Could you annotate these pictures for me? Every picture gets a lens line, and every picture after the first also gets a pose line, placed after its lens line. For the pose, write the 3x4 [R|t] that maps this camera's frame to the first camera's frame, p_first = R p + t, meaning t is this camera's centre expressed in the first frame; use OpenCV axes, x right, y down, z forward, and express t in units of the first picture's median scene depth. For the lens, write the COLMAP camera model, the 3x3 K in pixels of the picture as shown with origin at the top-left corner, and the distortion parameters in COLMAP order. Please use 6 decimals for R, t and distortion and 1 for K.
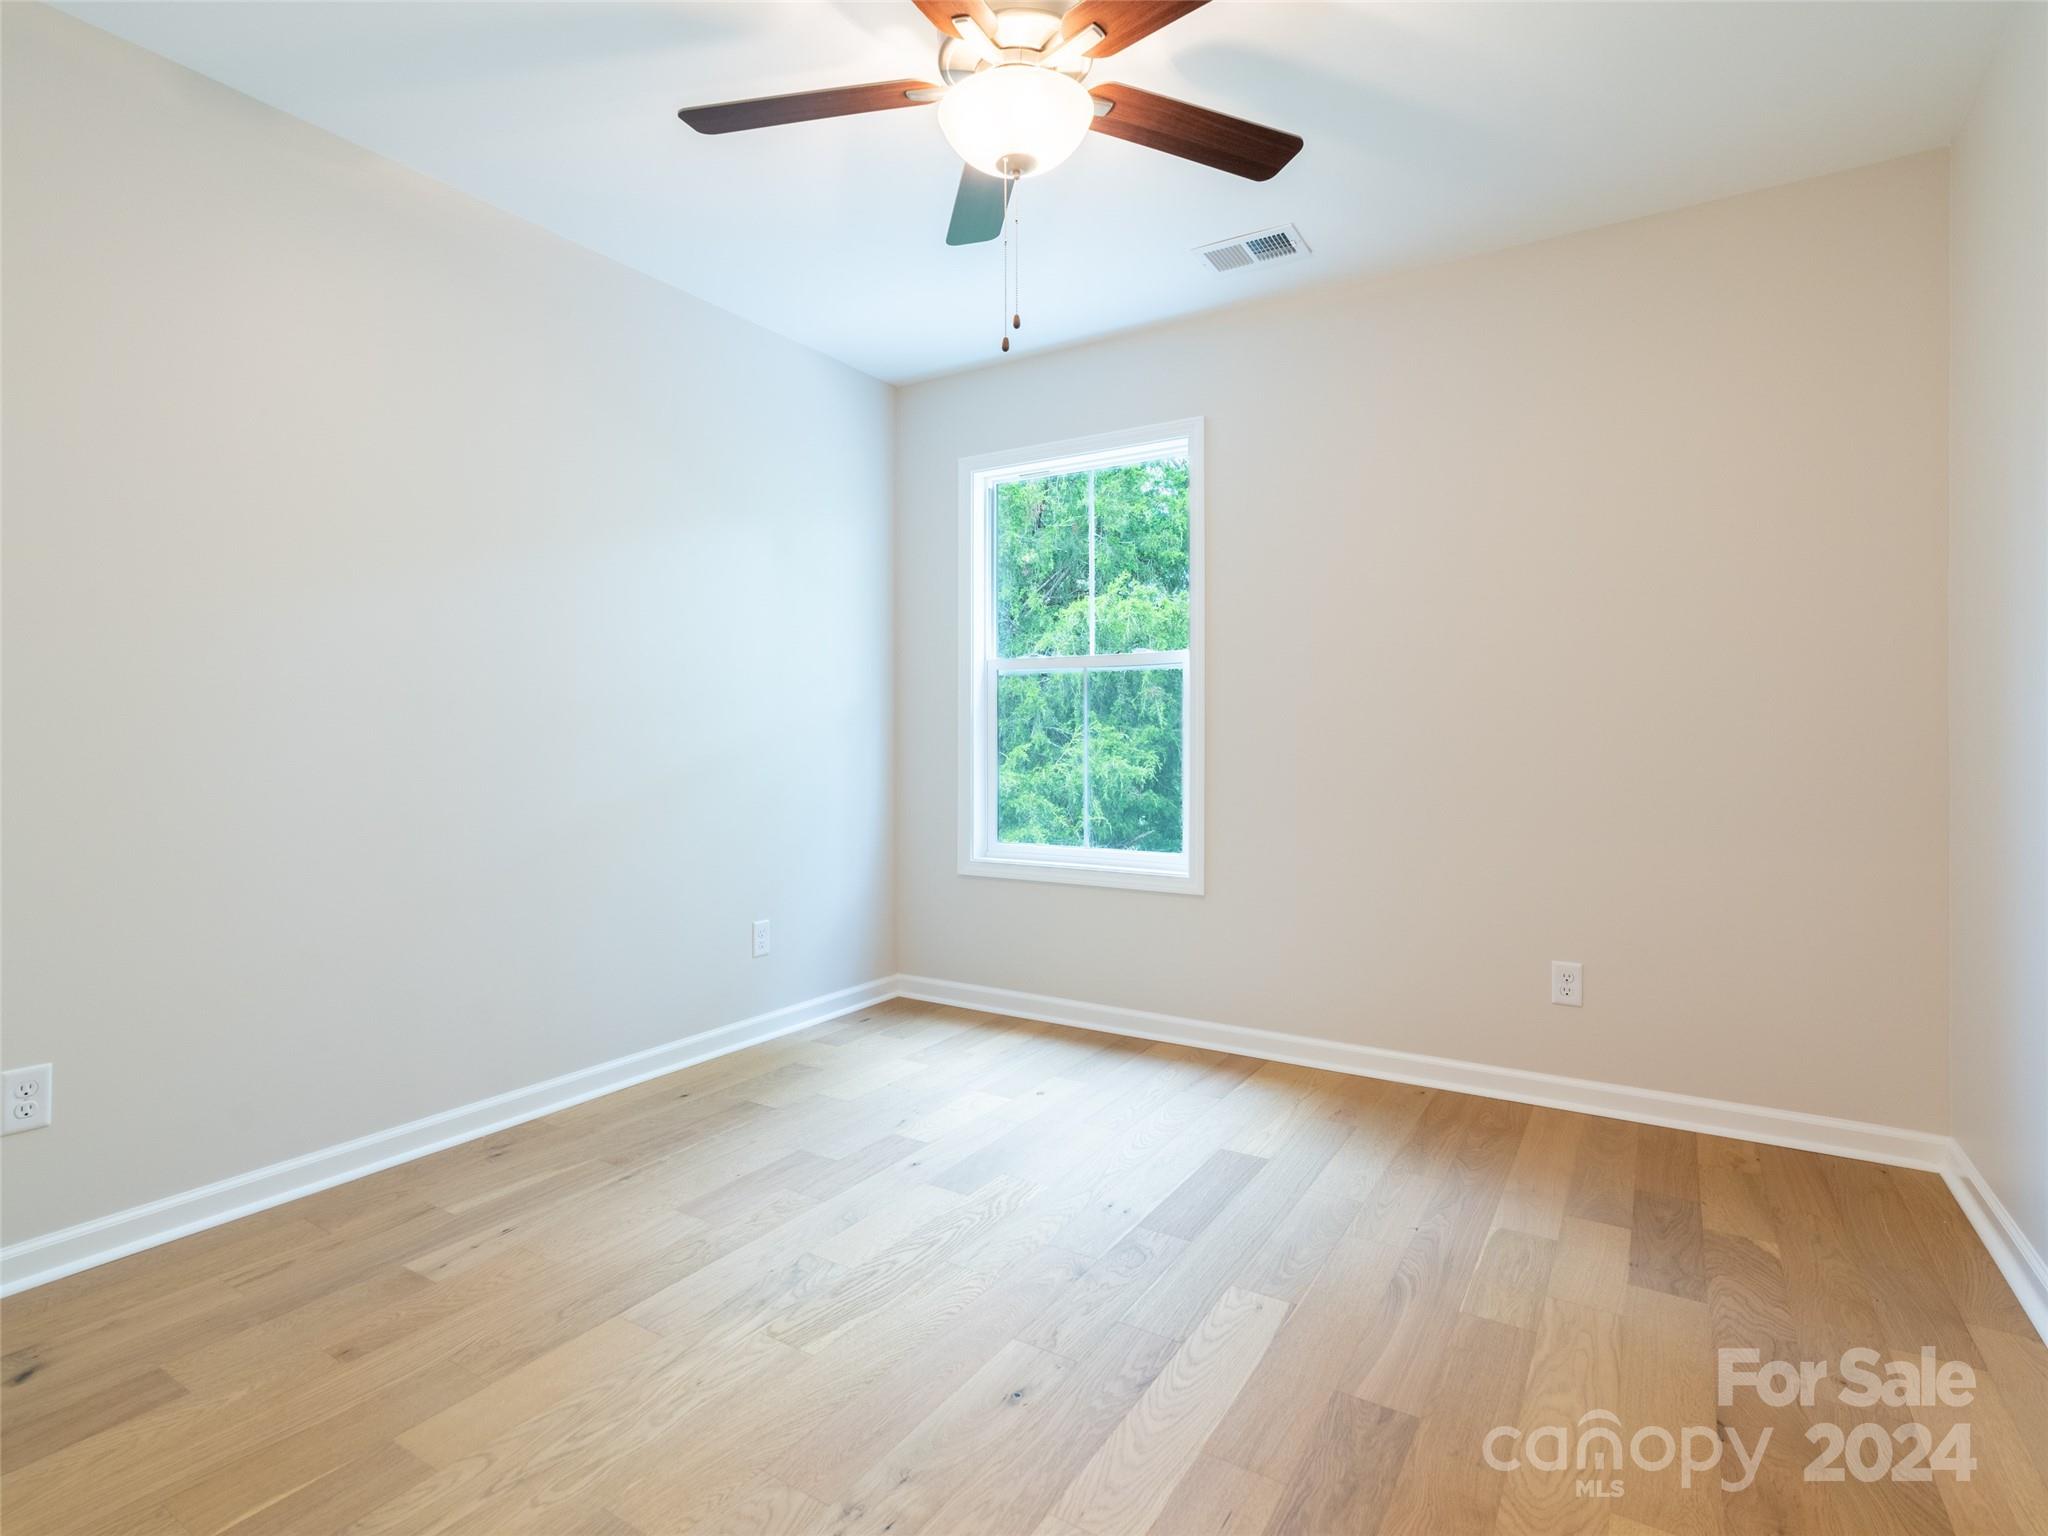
lens RADIAL K [[1052.5, 0, 1017.6], [0, 1052.5, 790.1], [0, 0, 1]] dist [-0.007965, 0.003189]
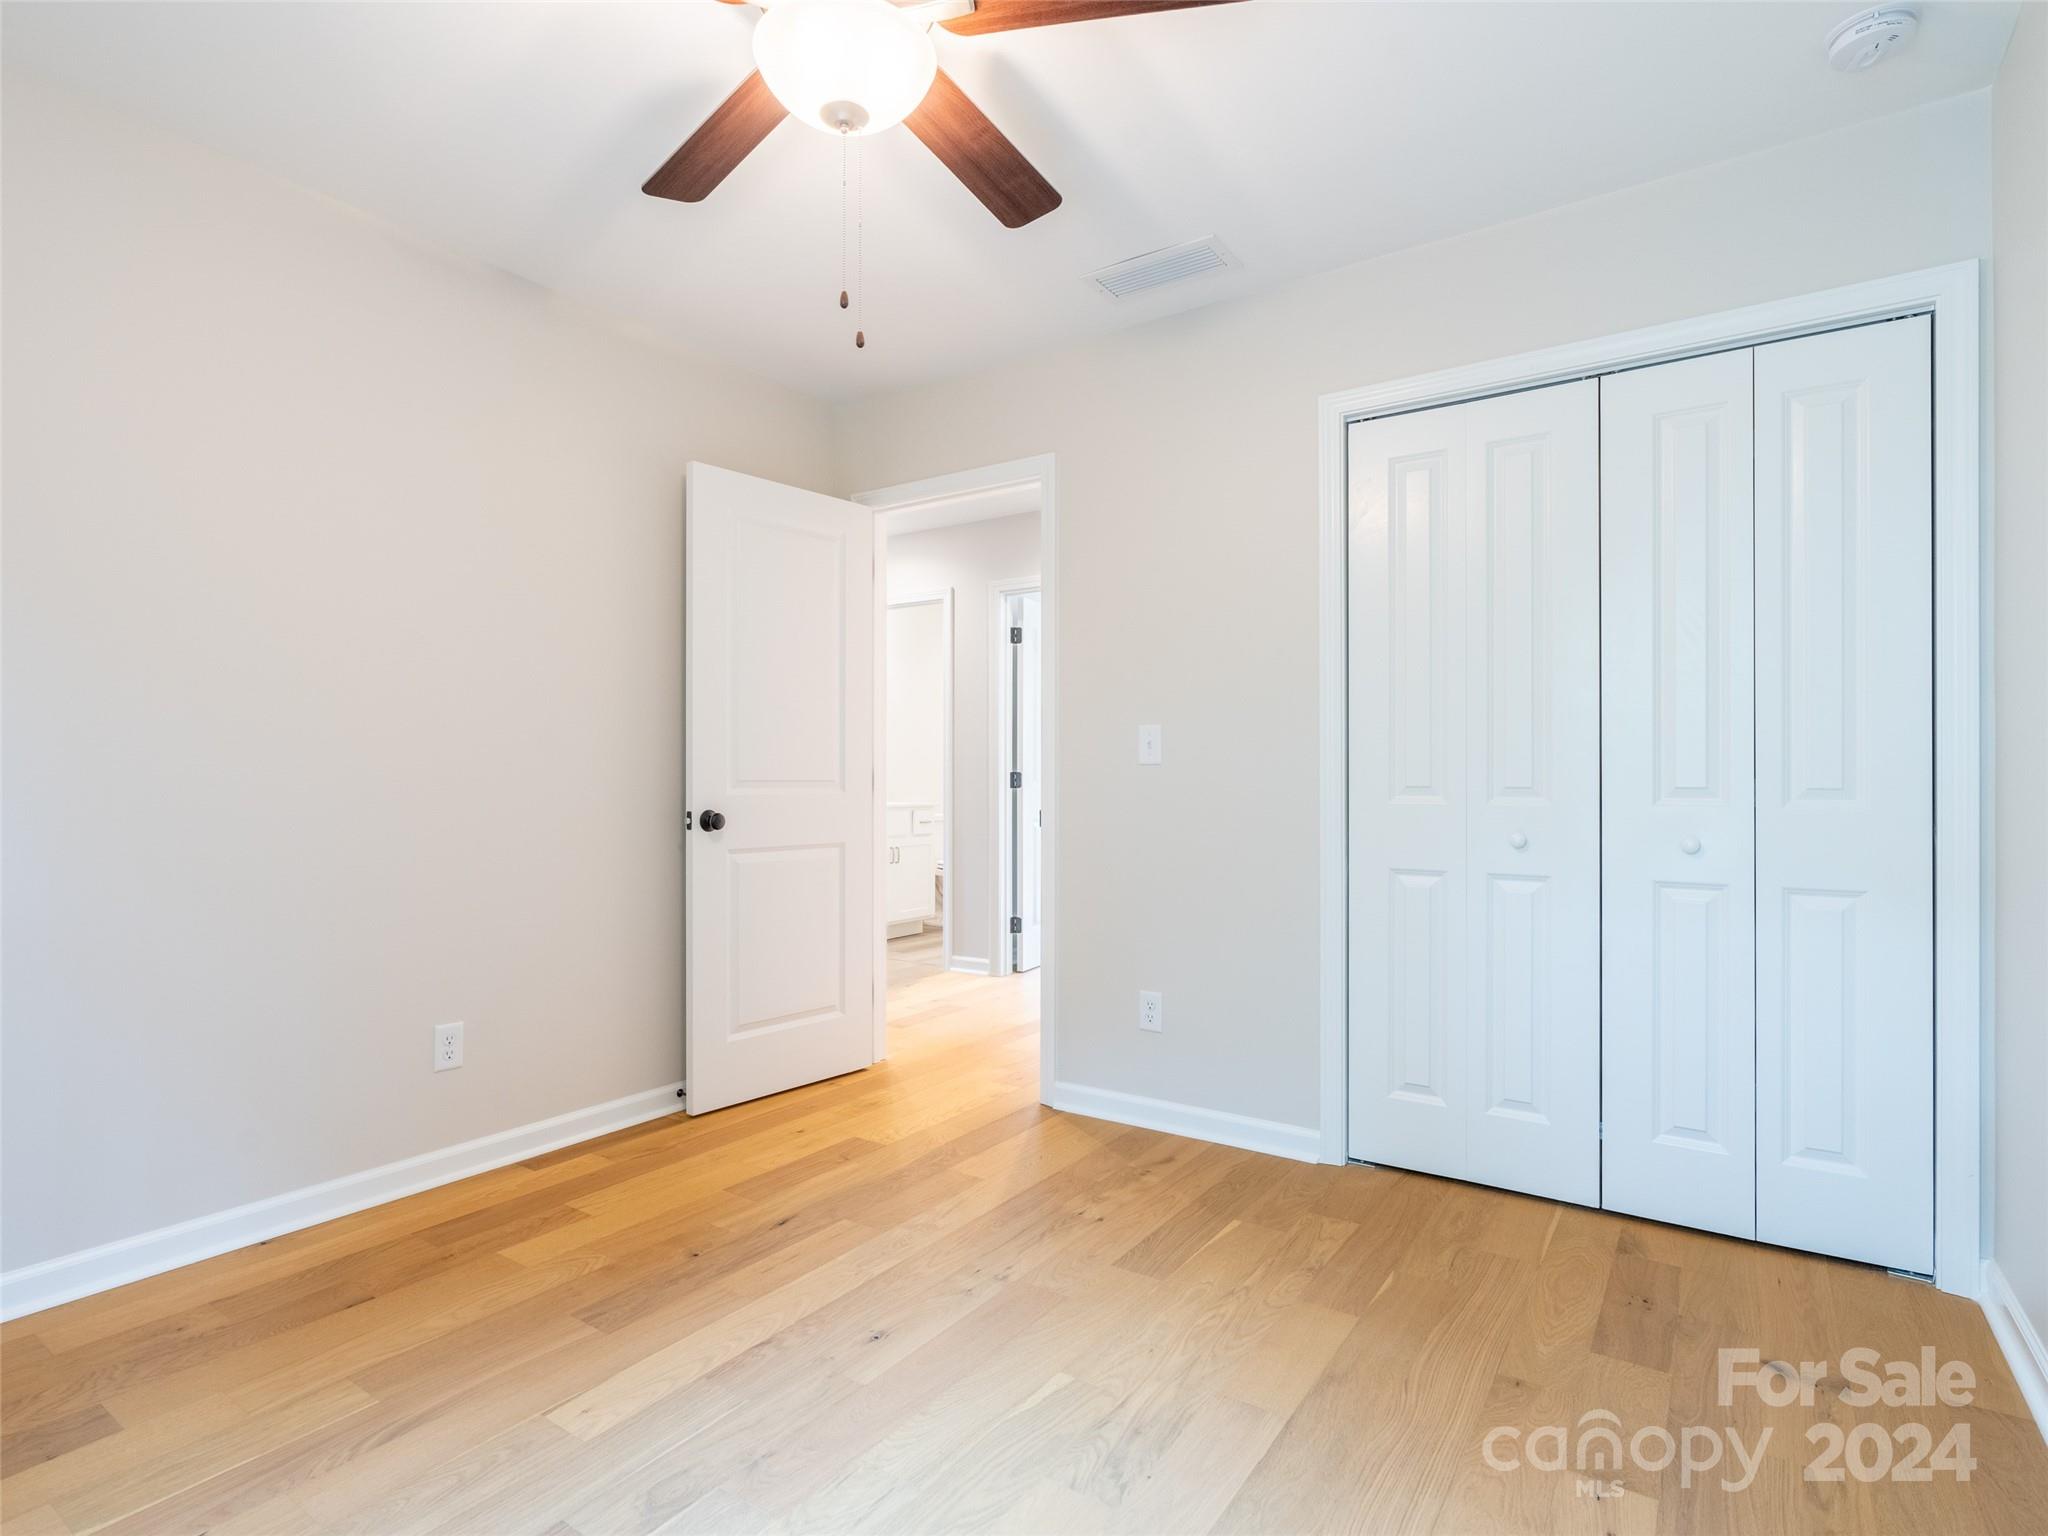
lens RADIAL K [[1052.5, 0, 1017.6], [0, 1052.5, 790.1], [0, 0, 1]] dist [-0.007965, 0.003189]
pose [[-0.999224, 0.000086, 0.039378, -0.188424], [0.002521, 0.998086, 0.061786, -0.104089], [-0.039297, 0.061837, -0.997312, 1.949420]]
